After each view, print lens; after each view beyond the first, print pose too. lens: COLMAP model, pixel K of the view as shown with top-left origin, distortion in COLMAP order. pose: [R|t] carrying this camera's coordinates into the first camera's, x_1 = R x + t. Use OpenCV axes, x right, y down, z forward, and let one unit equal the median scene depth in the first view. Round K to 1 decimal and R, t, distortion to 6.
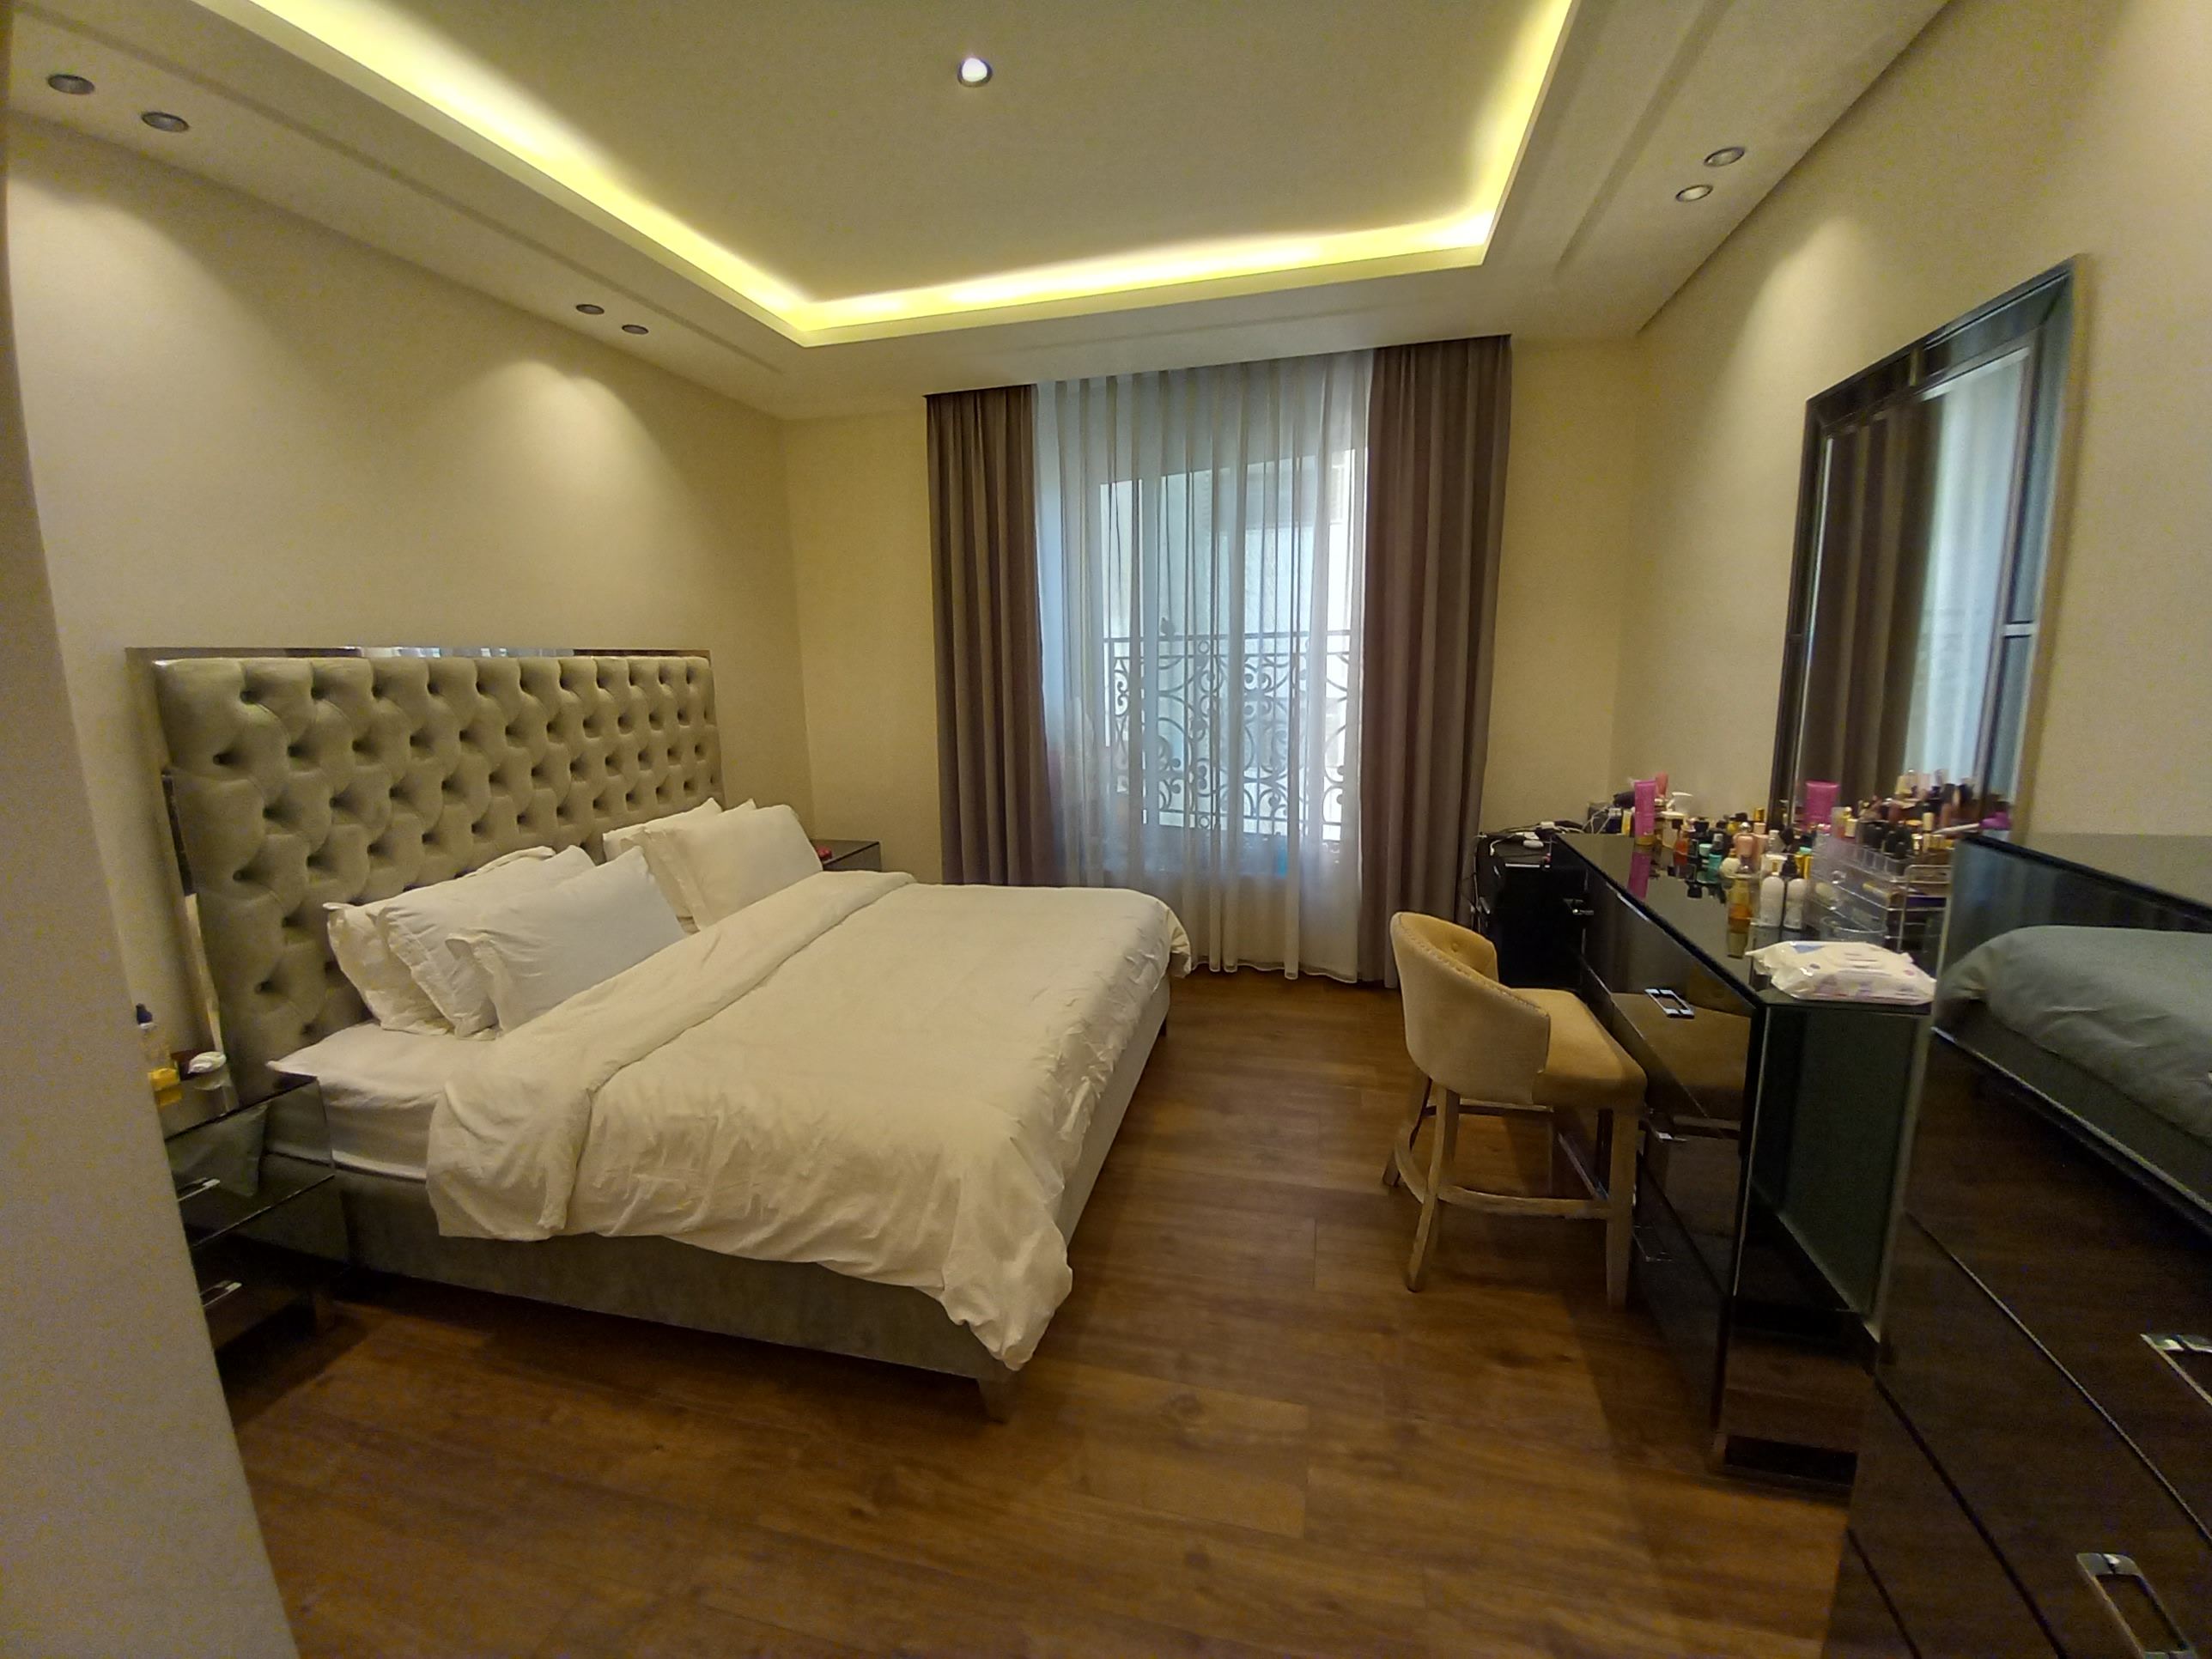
lens RADIAL K [[872.2, 0, 1100.7], [0, 872.2, 788.4], [0, 0, 1]] dist [-0.001158, -0.000076]
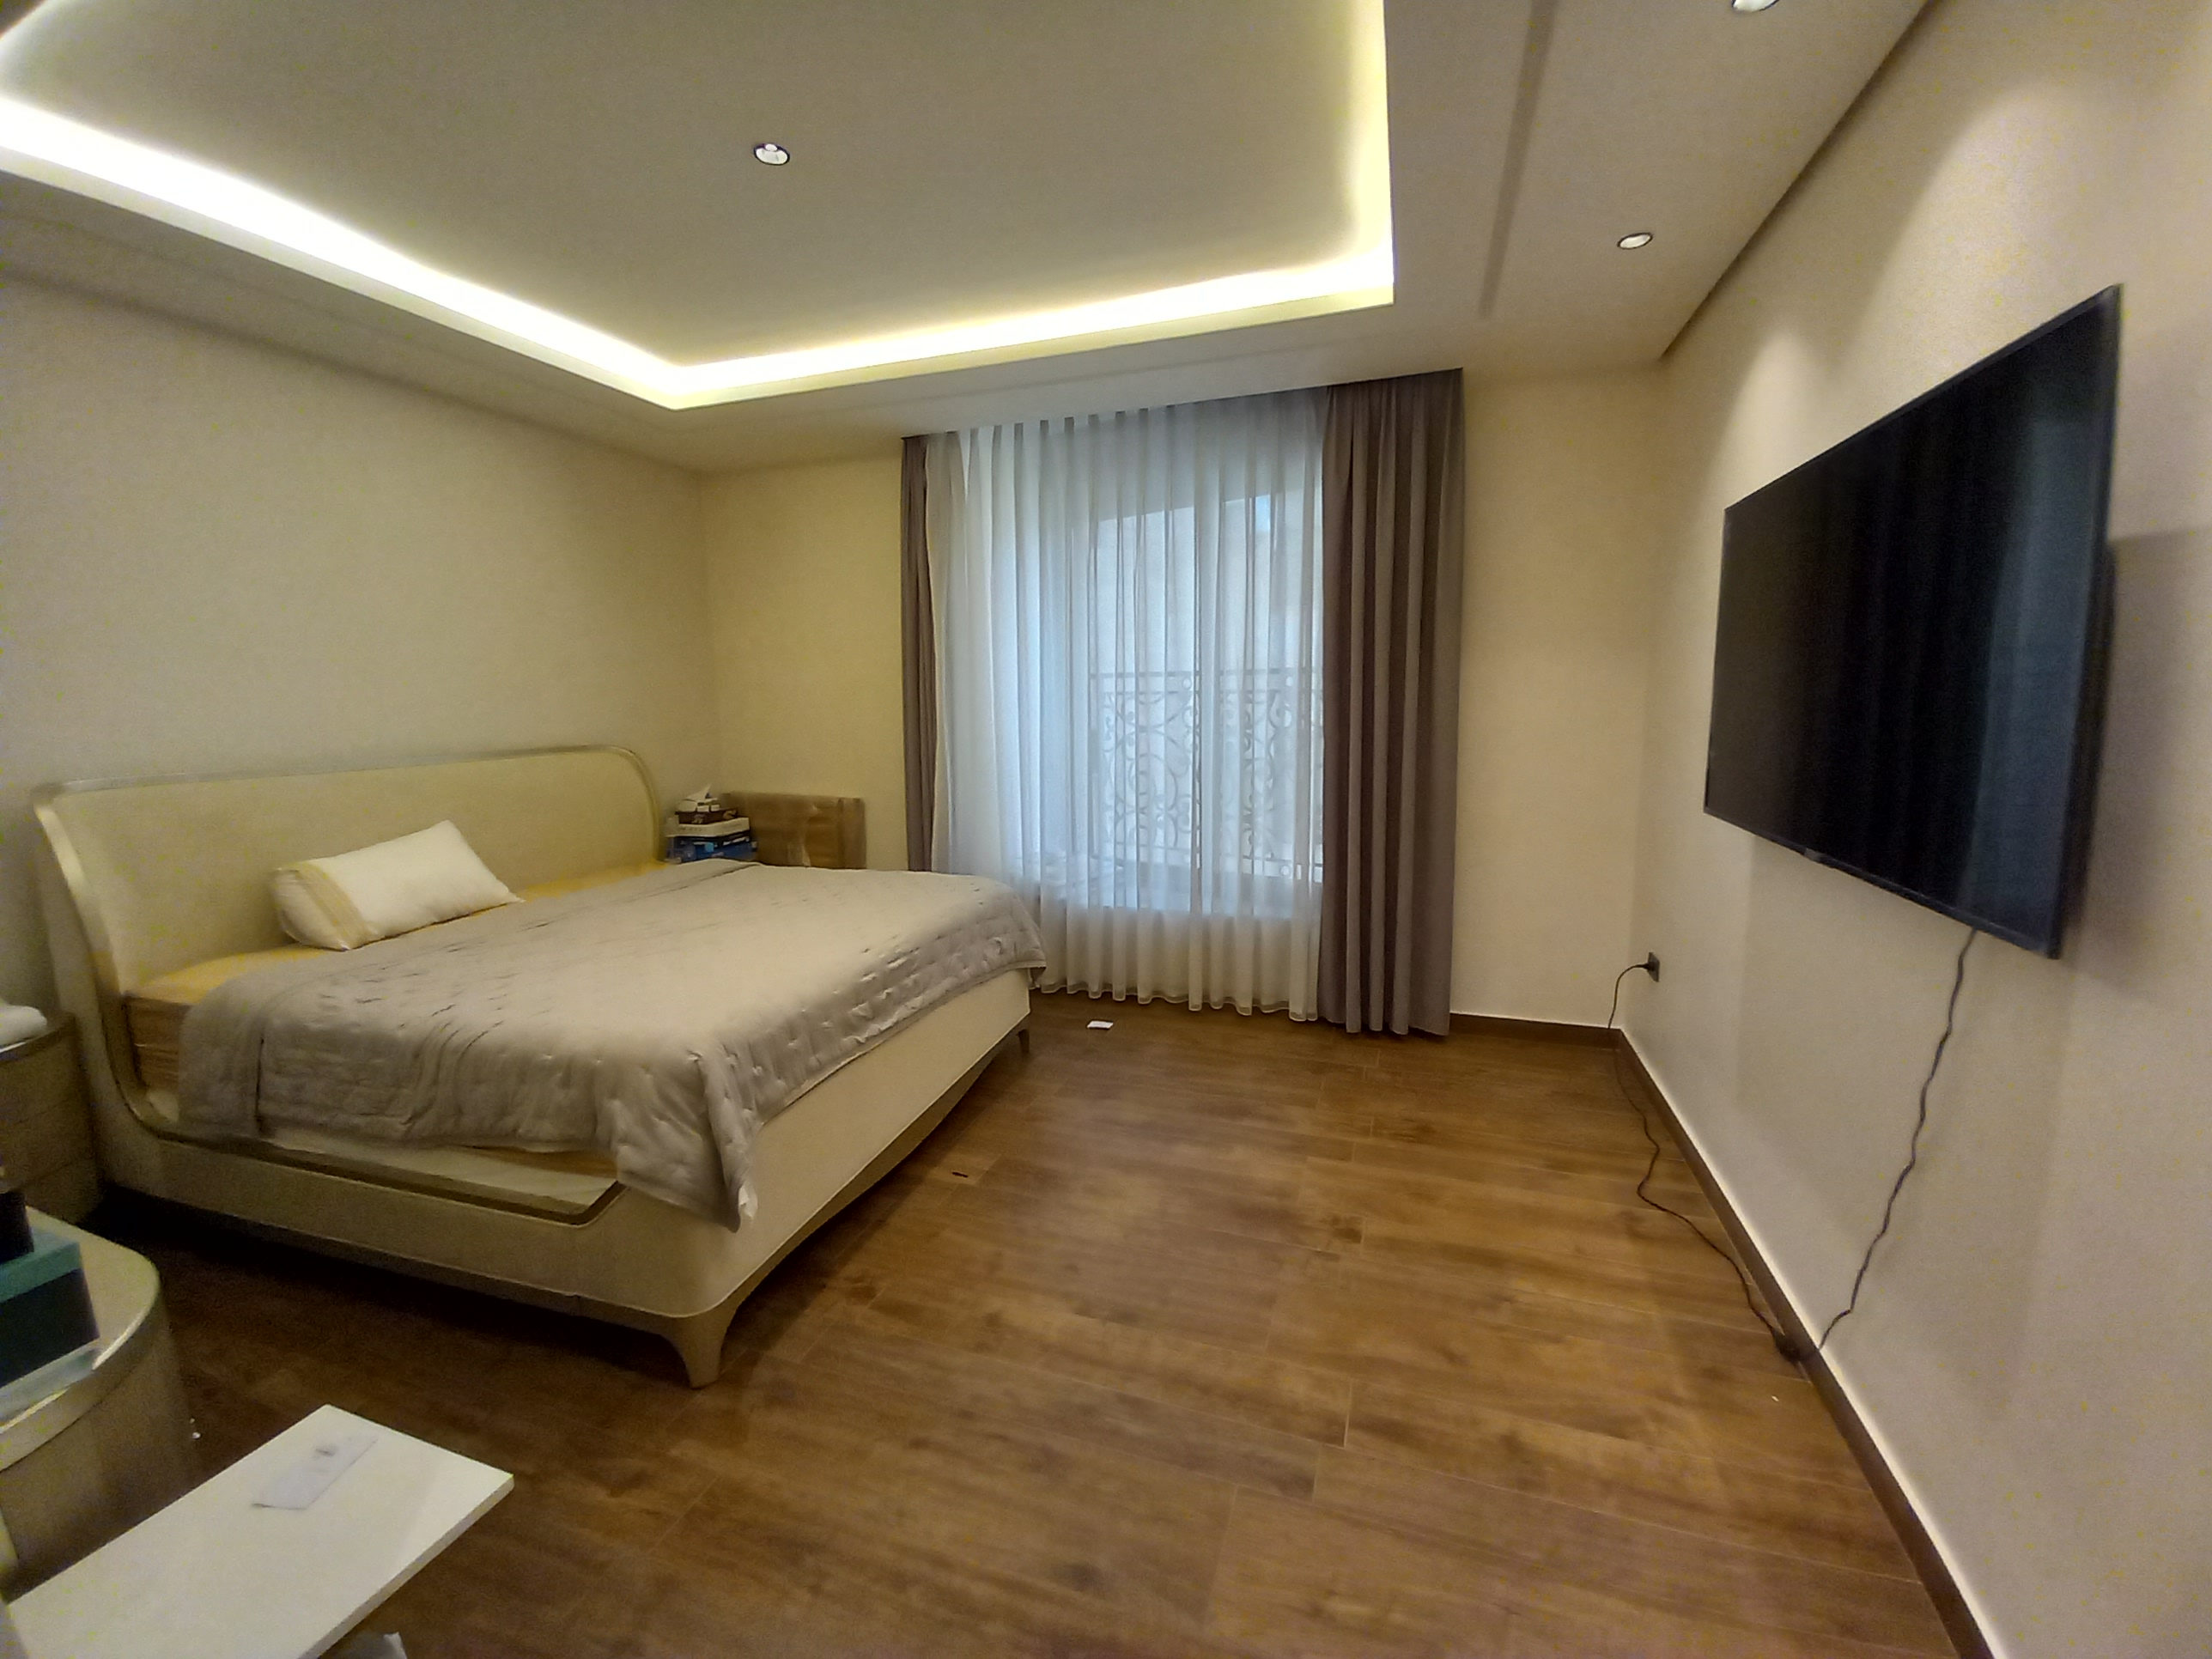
lens RADIAL K [[884.0, 0, 1116.0], [0, 884.0, 819.4], [0, 0, 1]] dist [0.001463, -0.000028]
pose [[0.999033, 0.008029, -0.043221, 0.115135], [-0.008260, 0.999953, -0.005165, 0.000662], [0.043178, 0.005517, 0.999052, -0.025011]]
